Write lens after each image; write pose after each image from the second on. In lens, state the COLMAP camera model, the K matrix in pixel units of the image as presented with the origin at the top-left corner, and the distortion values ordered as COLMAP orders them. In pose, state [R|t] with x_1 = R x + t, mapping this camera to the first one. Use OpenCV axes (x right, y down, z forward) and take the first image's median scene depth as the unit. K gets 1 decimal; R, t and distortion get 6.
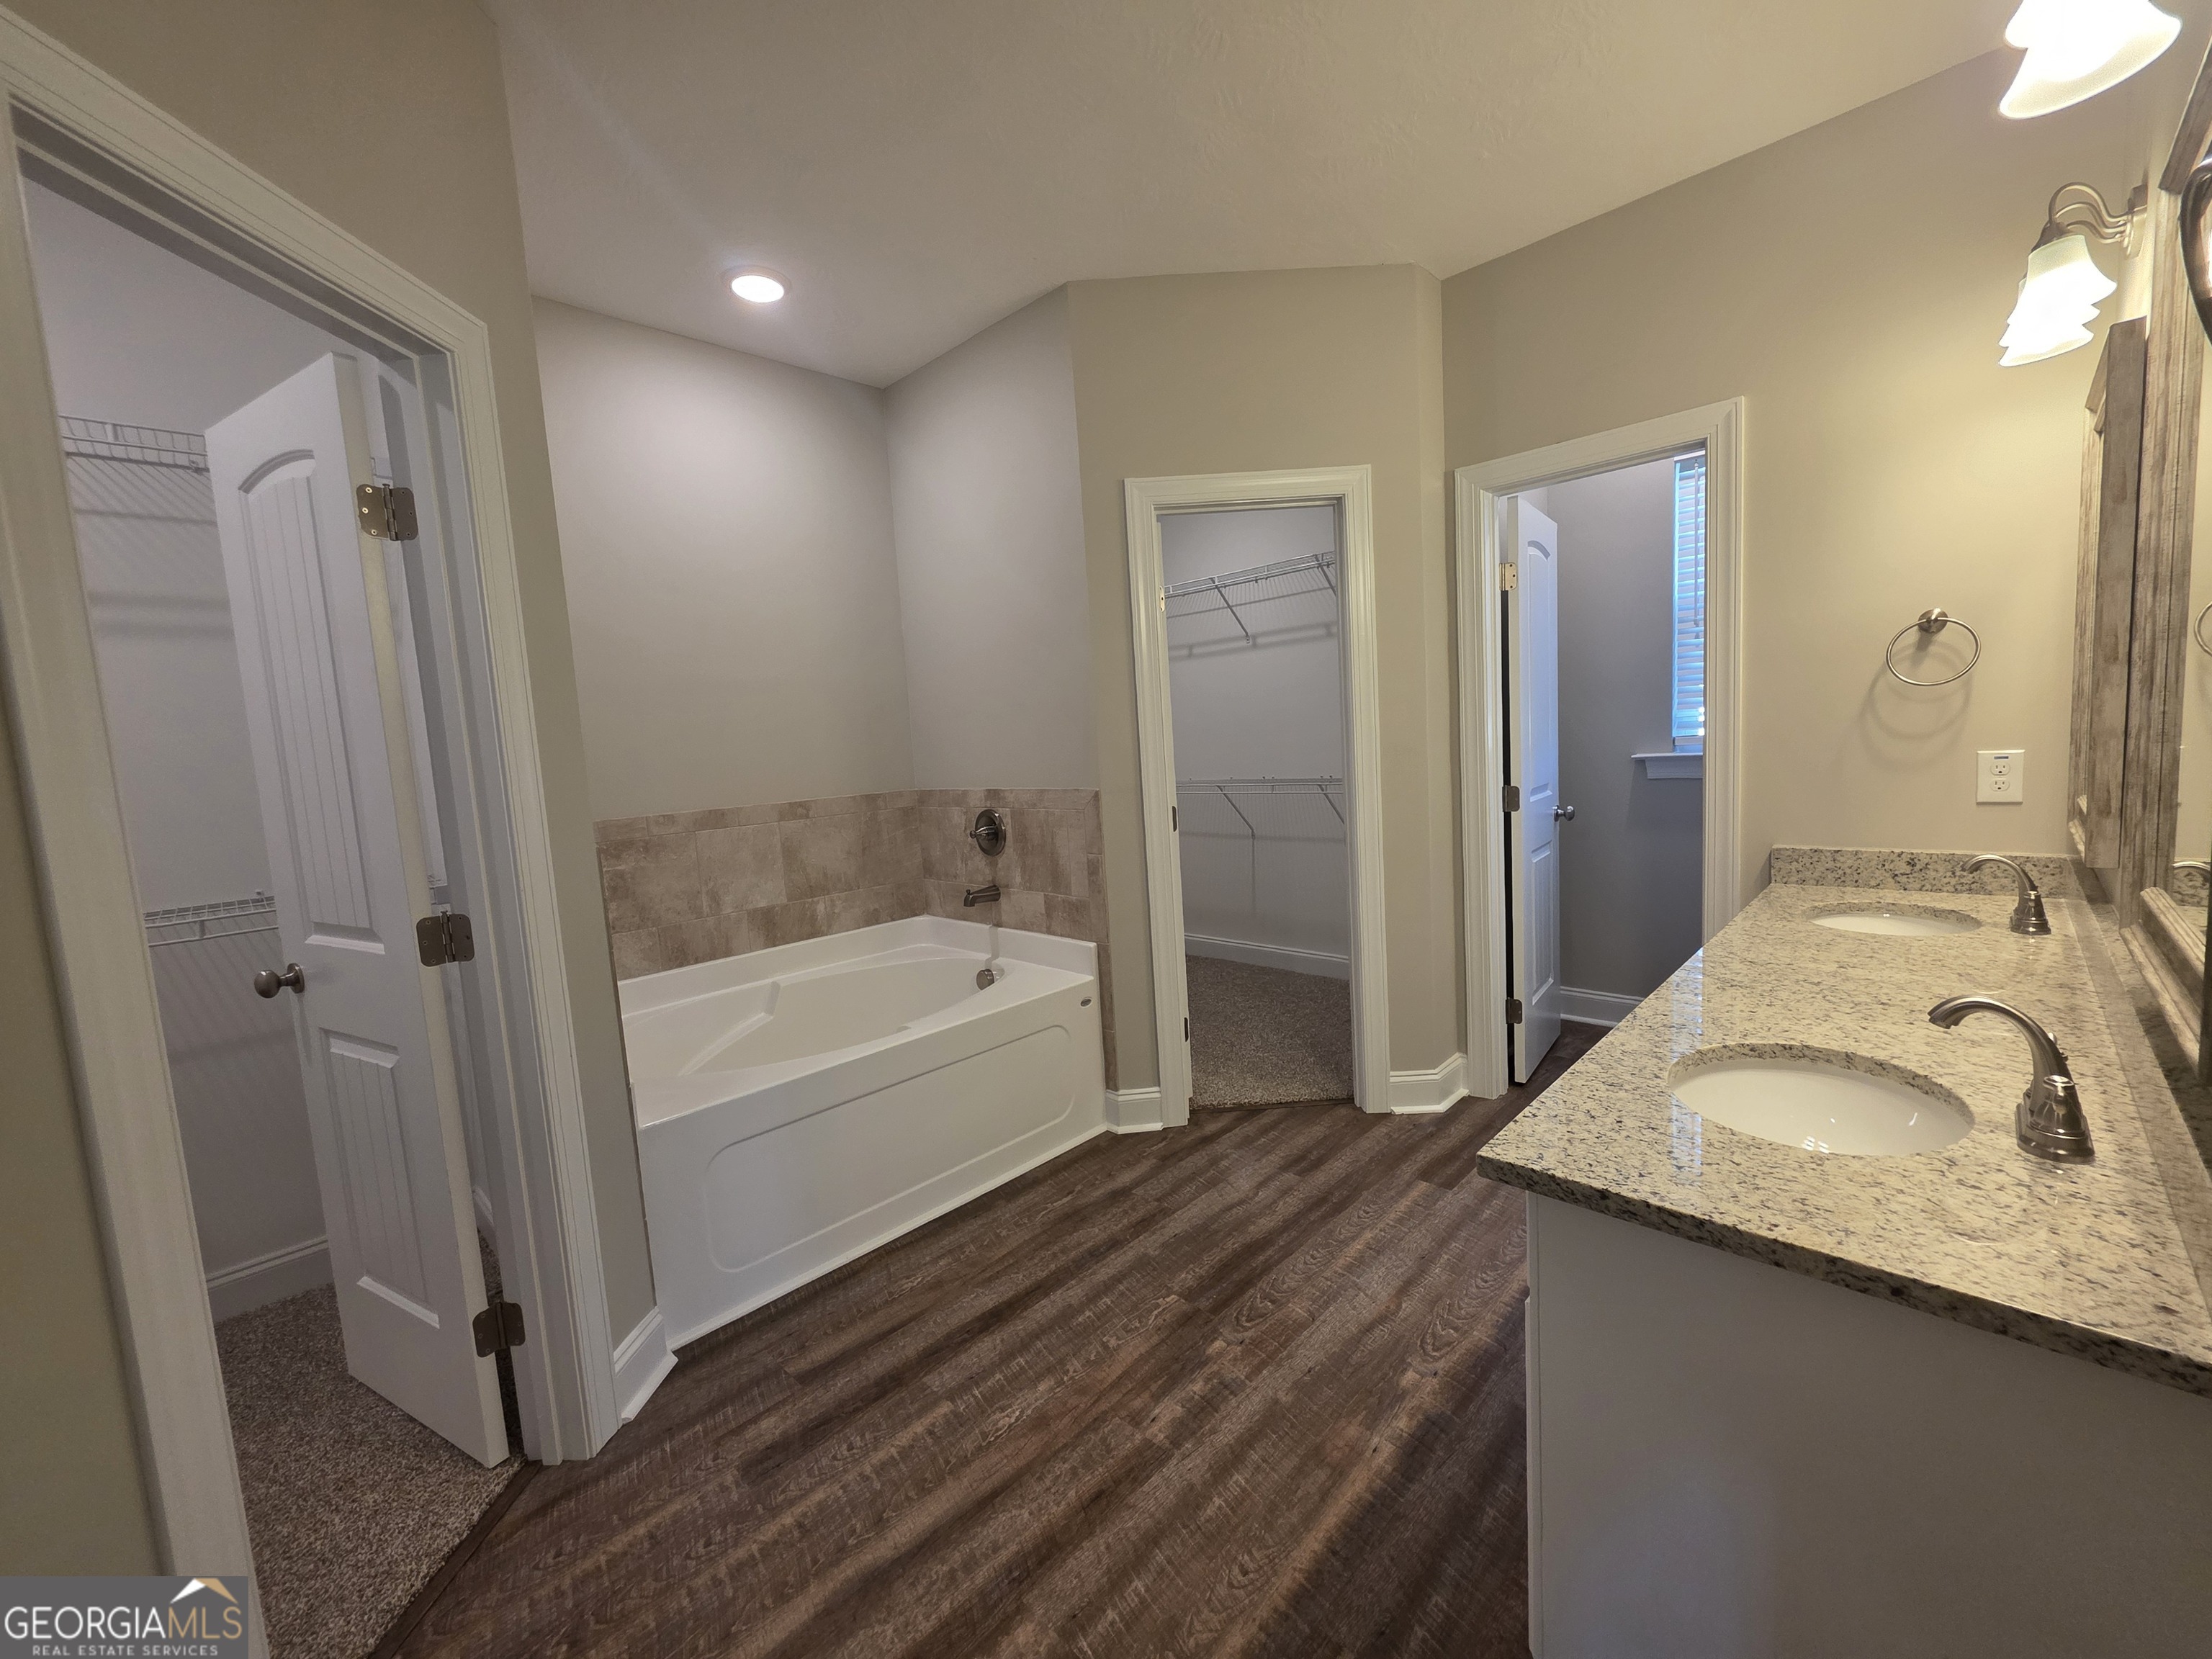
lens RADIAL K [[889.2, 0, 1111.6], [0, 889.2, 828.8], [0, 0, 1]] dist [0.000222, 0.000009]
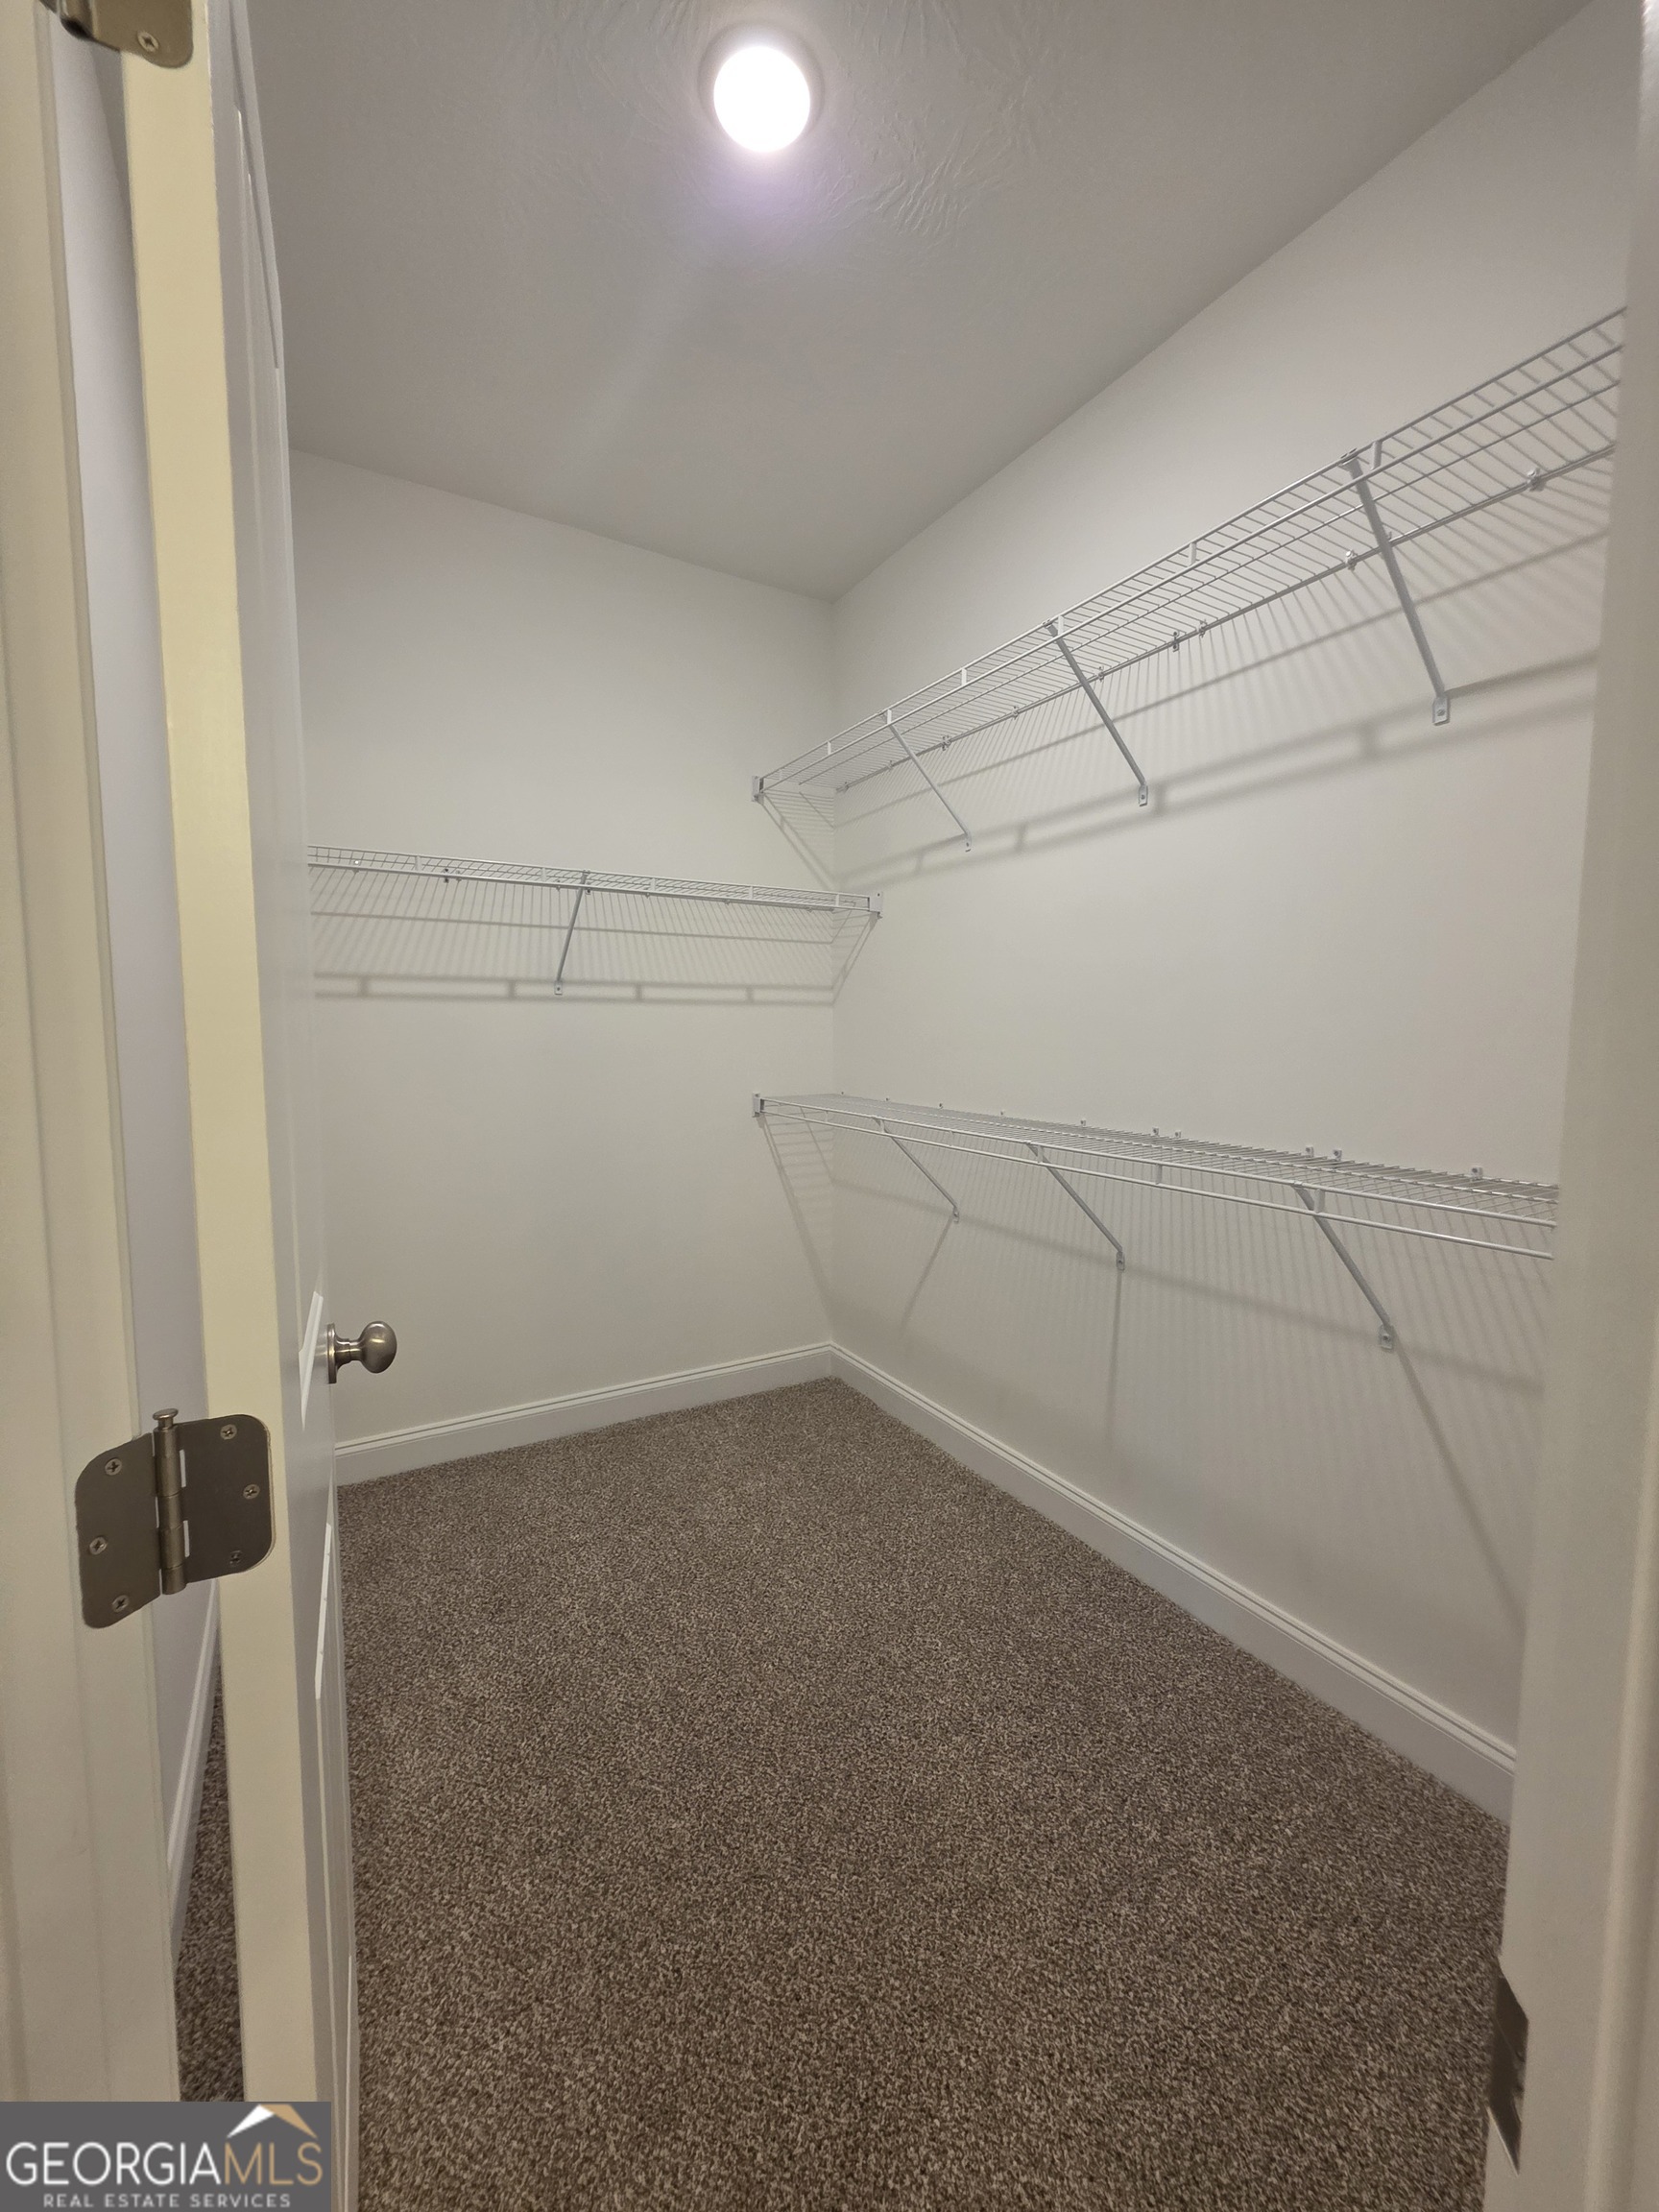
lens RADIAL K [[889.2, 0, 825.4], [0, 889.2, 1106.9], [0, 0, 1]] dist [0.000222, 0.000009]
pose [[0.963672, 0.086375, -0.252738, 0.127676], [-0.087146, 0.996162, 0.008165, -0.059179], [0.252473, 0.014157, 0.967500, 0.564121]]
